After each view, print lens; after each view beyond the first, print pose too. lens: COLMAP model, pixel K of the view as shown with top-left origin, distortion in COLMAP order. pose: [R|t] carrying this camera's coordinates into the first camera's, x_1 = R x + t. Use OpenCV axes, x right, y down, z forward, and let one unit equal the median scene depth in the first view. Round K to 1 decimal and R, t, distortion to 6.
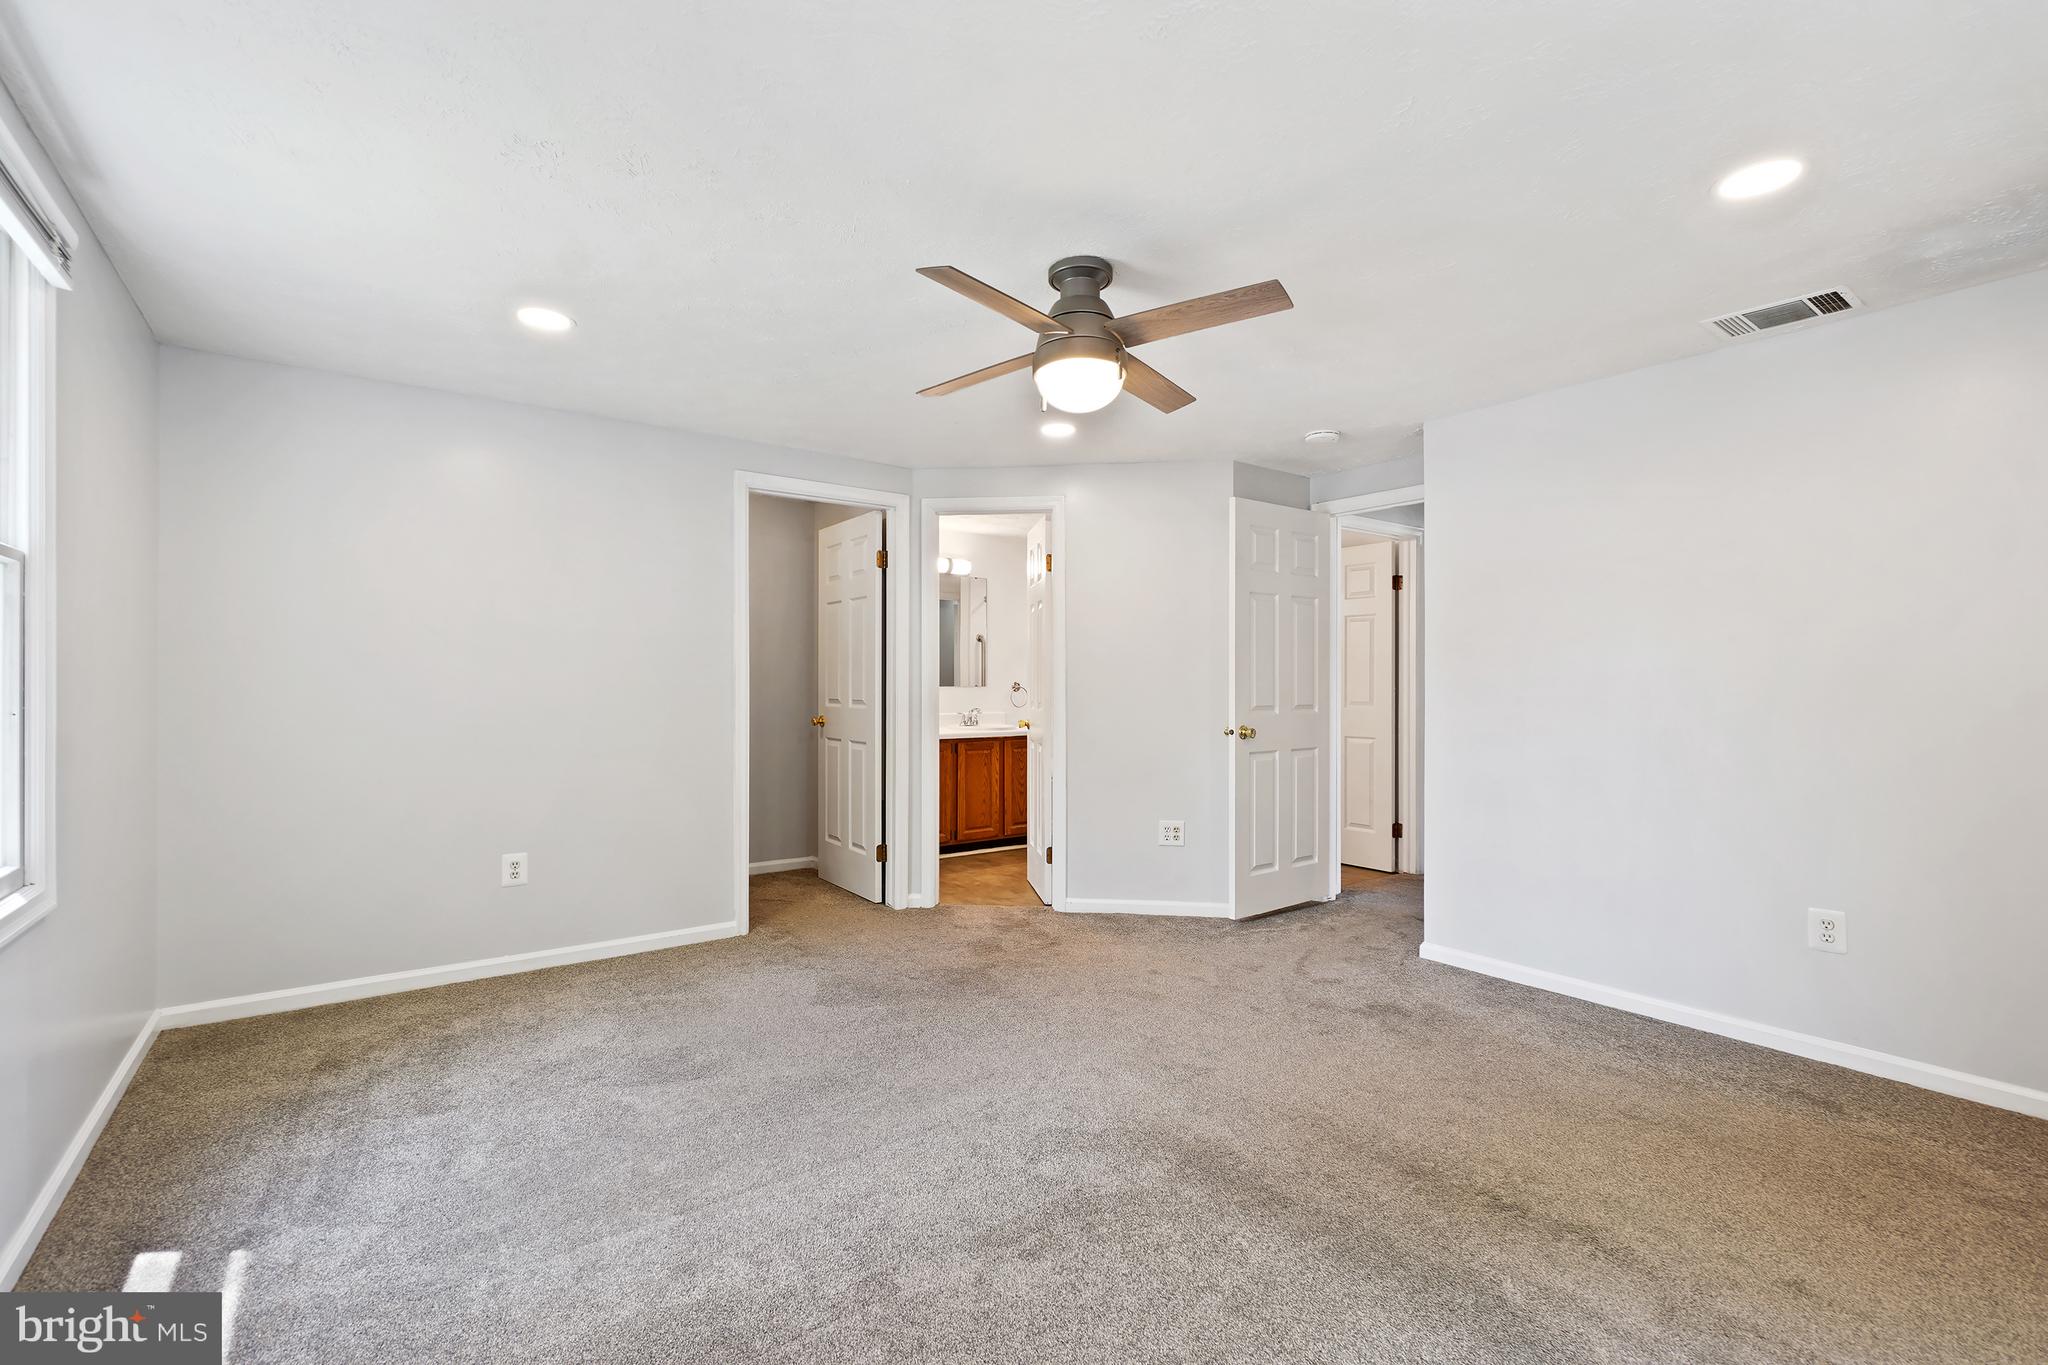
lens RADIAL K [[900.6, 0, 1024.0], [0, 900.6, 682.5], [0, 0, 1]] dist [0.003437, 0.000042]
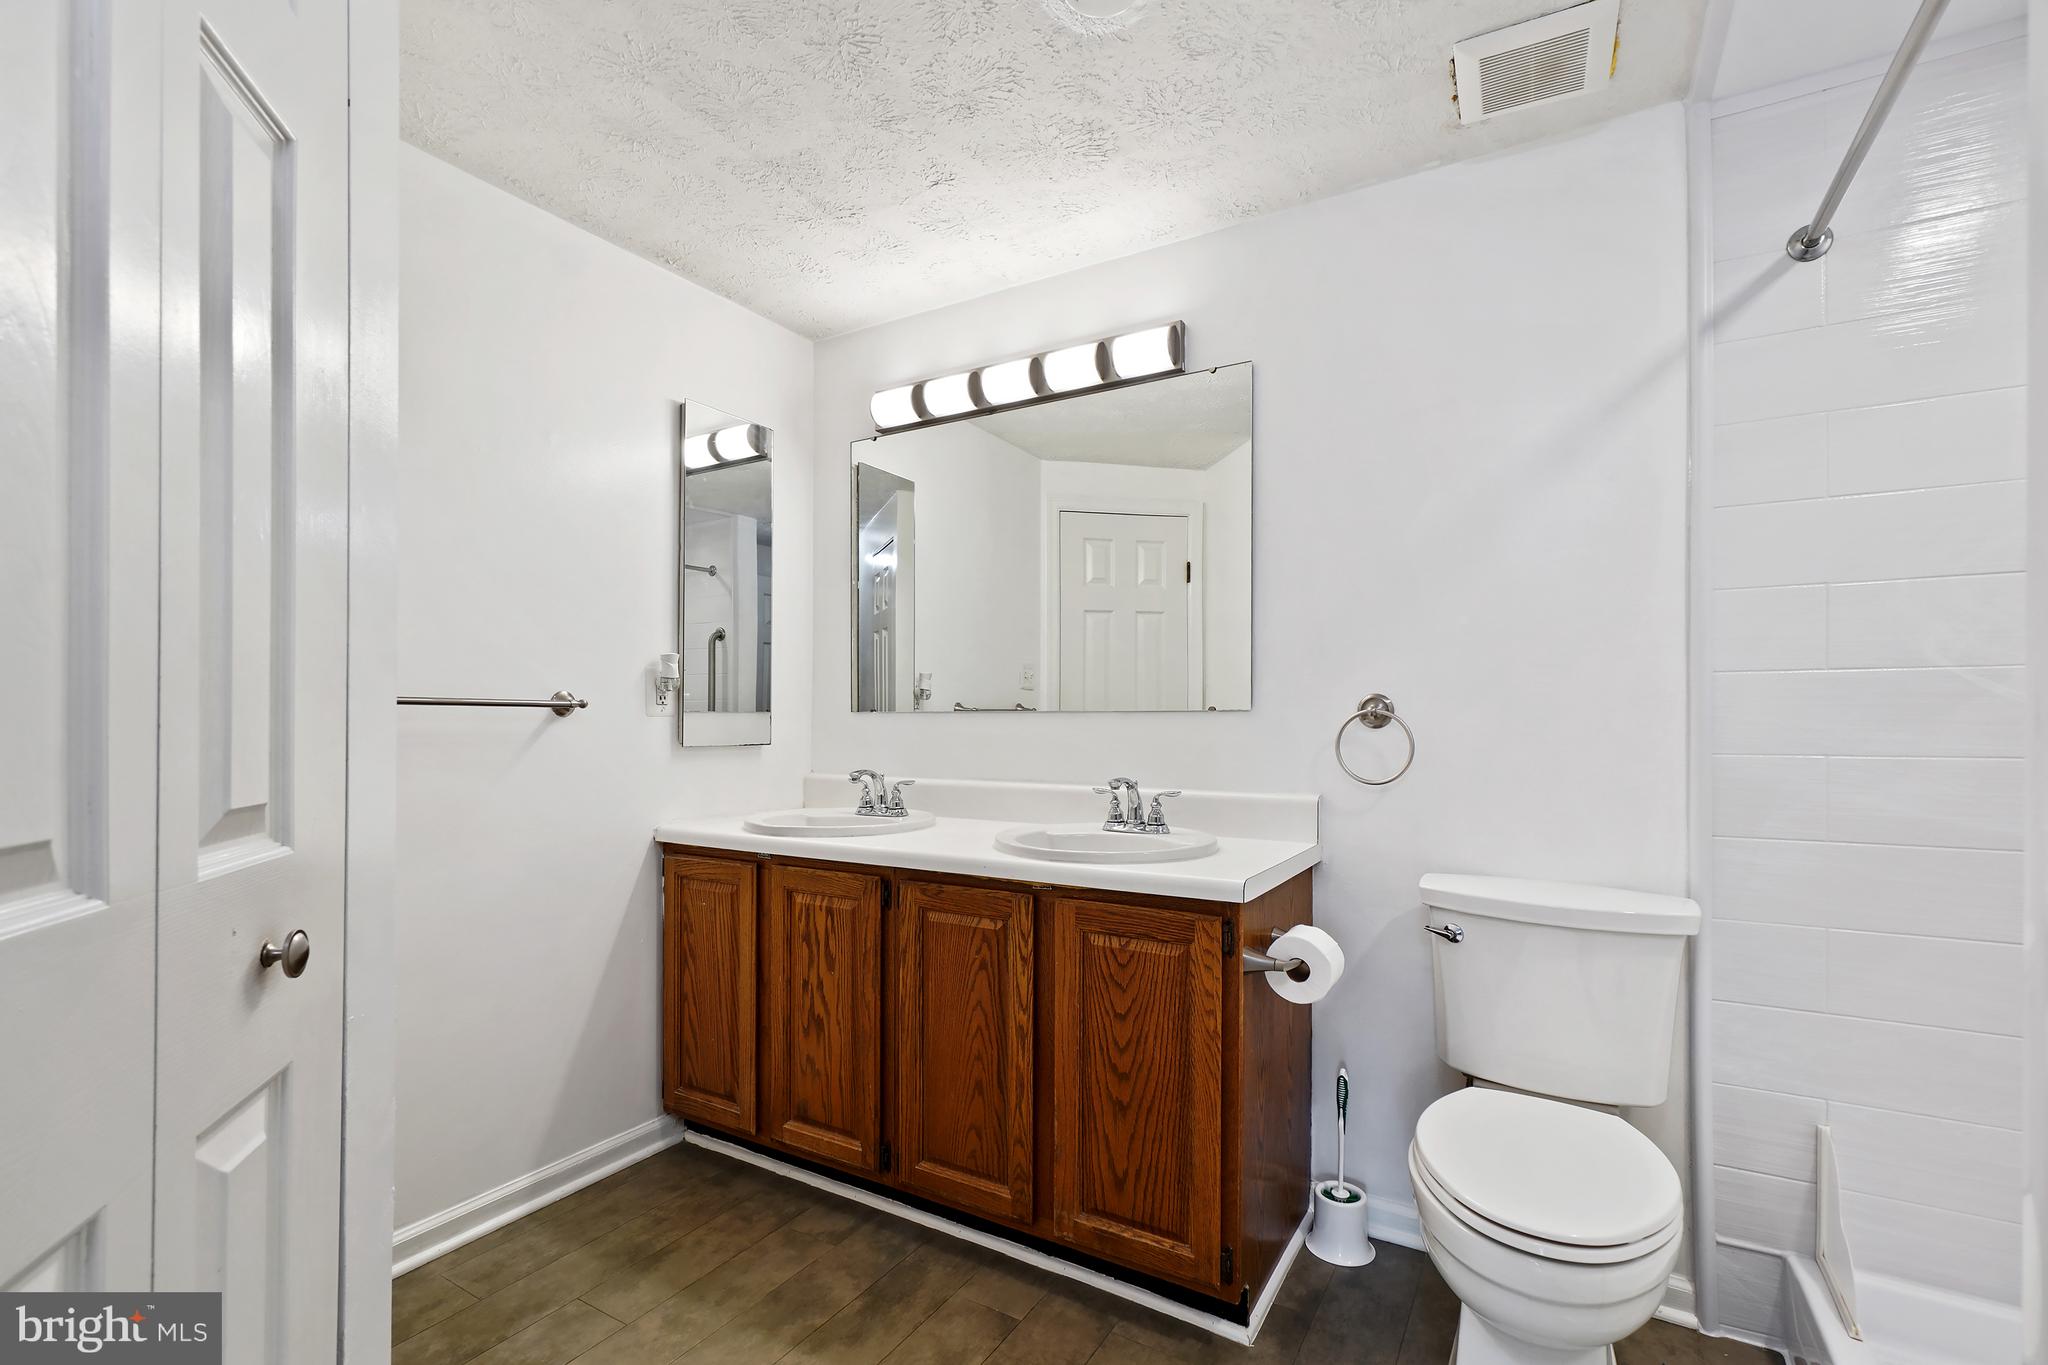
lens RADIAL K [[896.6, 0, 1024.1], [0, 896.6, 723.1], [0, 0, 1]] dist [-0.000315, -0.000240]
pose [[0.391822, -0.001014, -0.920040, 0.232993], [-0.003169, 0.999992, -0.002452, 0.010860], [0.920035, 0.003876, 0.391816, 0.886816]]
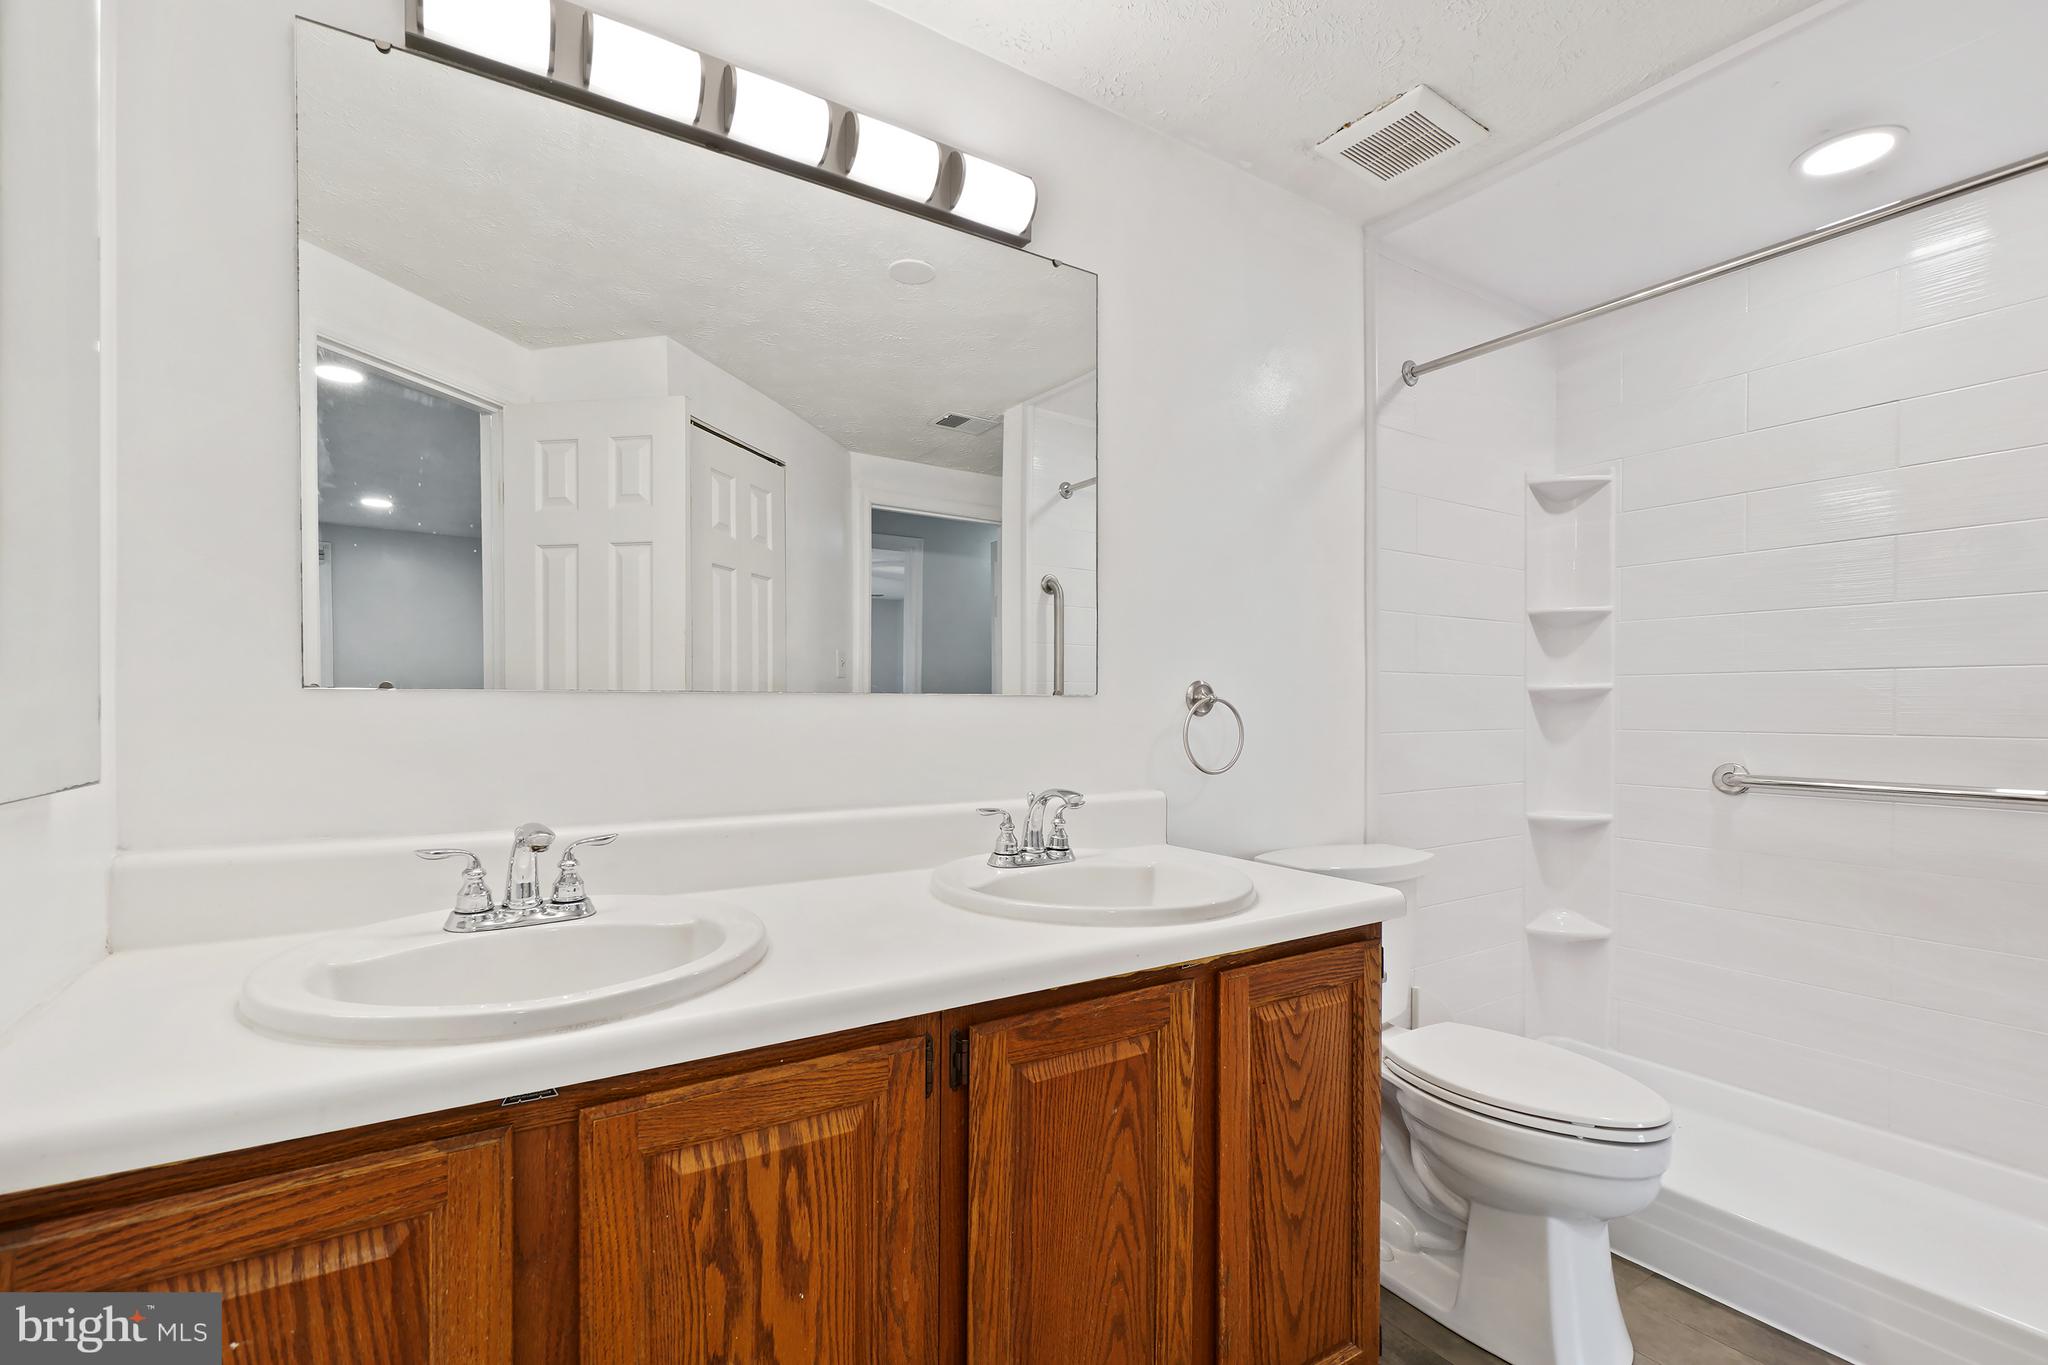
lens RADIAL K [[913.0, 0, 1014.6], [0, 913.0, 715.7], [0, 0, 1]] dist [-0.003367, -0.000118]
pose [[0.997909, 0.001121, -0.064630, -0.052673], [-0.000608, 0.999968, 0.007947, 0.008813], [0.064637, -0.007891, 0.997878, 0.810654]]
